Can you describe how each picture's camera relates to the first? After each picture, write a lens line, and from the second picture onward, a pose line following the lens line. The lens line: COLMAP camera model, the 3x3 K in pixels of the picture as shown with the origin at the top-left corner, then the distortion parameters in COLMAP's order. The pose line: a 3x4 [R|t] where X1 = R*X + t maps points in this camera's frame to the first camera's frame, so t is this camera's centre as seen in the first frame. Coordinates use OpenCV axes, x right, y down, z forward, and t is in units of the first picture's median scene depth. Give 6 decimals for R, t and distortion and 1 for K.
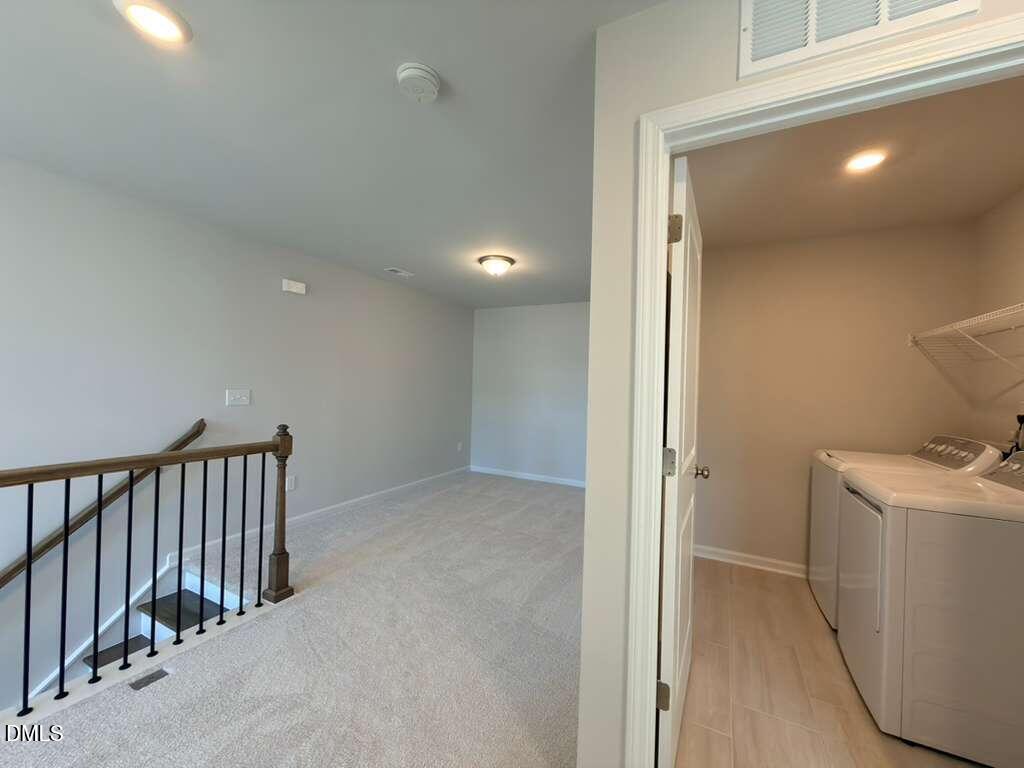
lens RADIAL K [[407.1, 0, 513.6], [0, 407.1, 386.1], [0, 0, 1]] dist [0.001092, -0.000074]
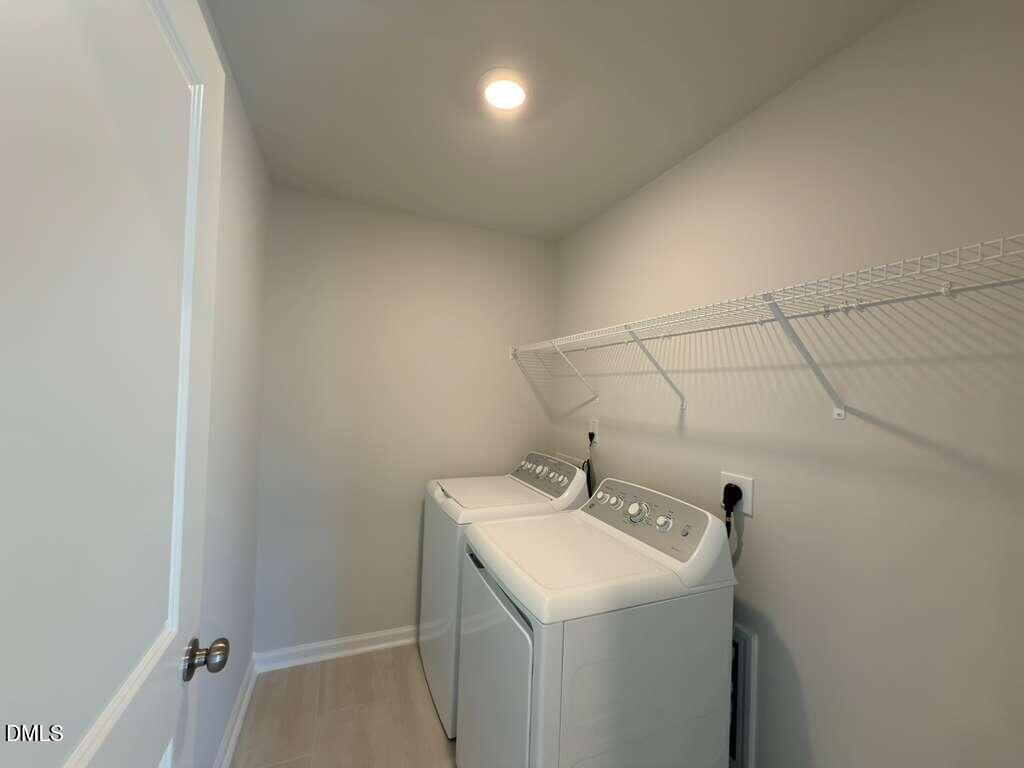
lens RADIAL K [[399.2, 0, 515.8], [0, 399.2, 391.8], [0, 0, 1]] dist [-0.025727, 0.000010]
pose [[0.638991, 0.006993, 0.769183, 0.303340], [-0.026544, 0.999564, 0.012963, -0.039799], [-0.768756, -0.028700, 0.638897, 0.458971]]
